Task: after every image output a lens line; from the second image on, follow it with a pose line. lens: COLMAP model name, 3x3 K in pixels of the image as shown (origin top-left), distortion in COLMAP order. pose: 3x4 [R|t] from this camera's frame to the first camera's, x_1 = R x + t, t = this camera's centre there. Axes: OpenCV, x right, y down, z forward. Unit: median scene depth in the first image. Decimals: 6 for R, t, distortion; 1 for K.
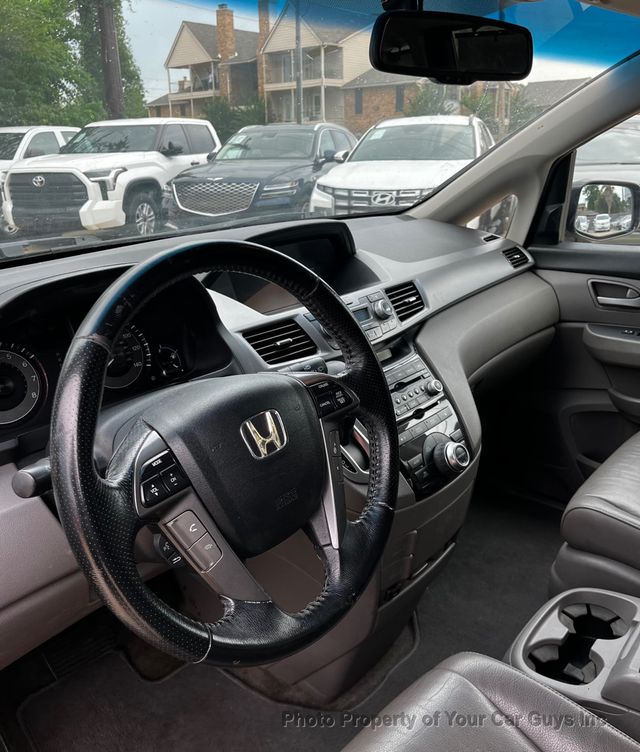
lens RADIAL K [[689.1, 0, 325.3], [0, 689.1, 371.3], [0, 0, 1]] dist [0.062792, 0.000000]
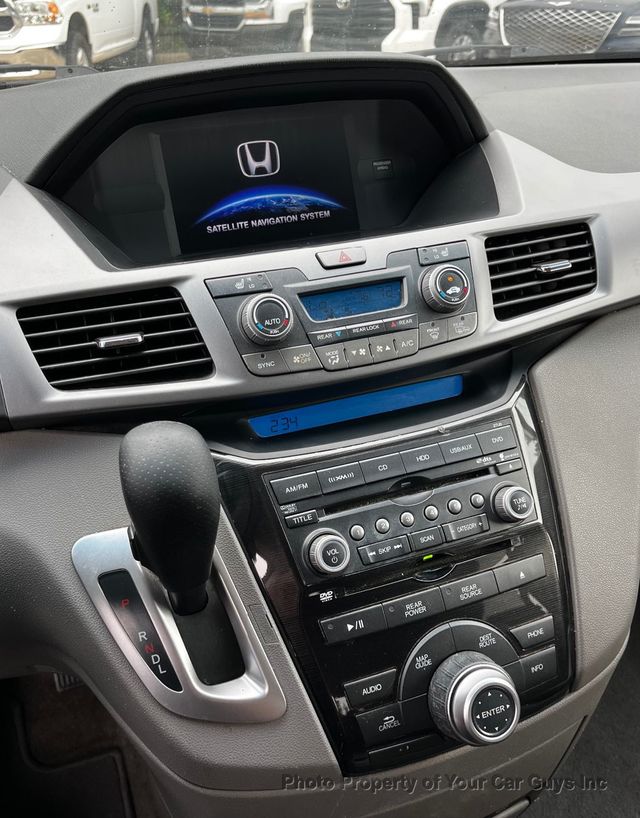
lens RADIAL K [[799.2, 0, 320.0], [0, 799.2, 409.4], [0, 0, 1]] dist [0.002686, 0.000000]
pose [[0.889767, 0.234035, -0.391844, 0.206442], [-0.154276, 0.962213, 0.224379, -0.107040], [0.429550, -0.139192, 0.892251, 0.489287]]
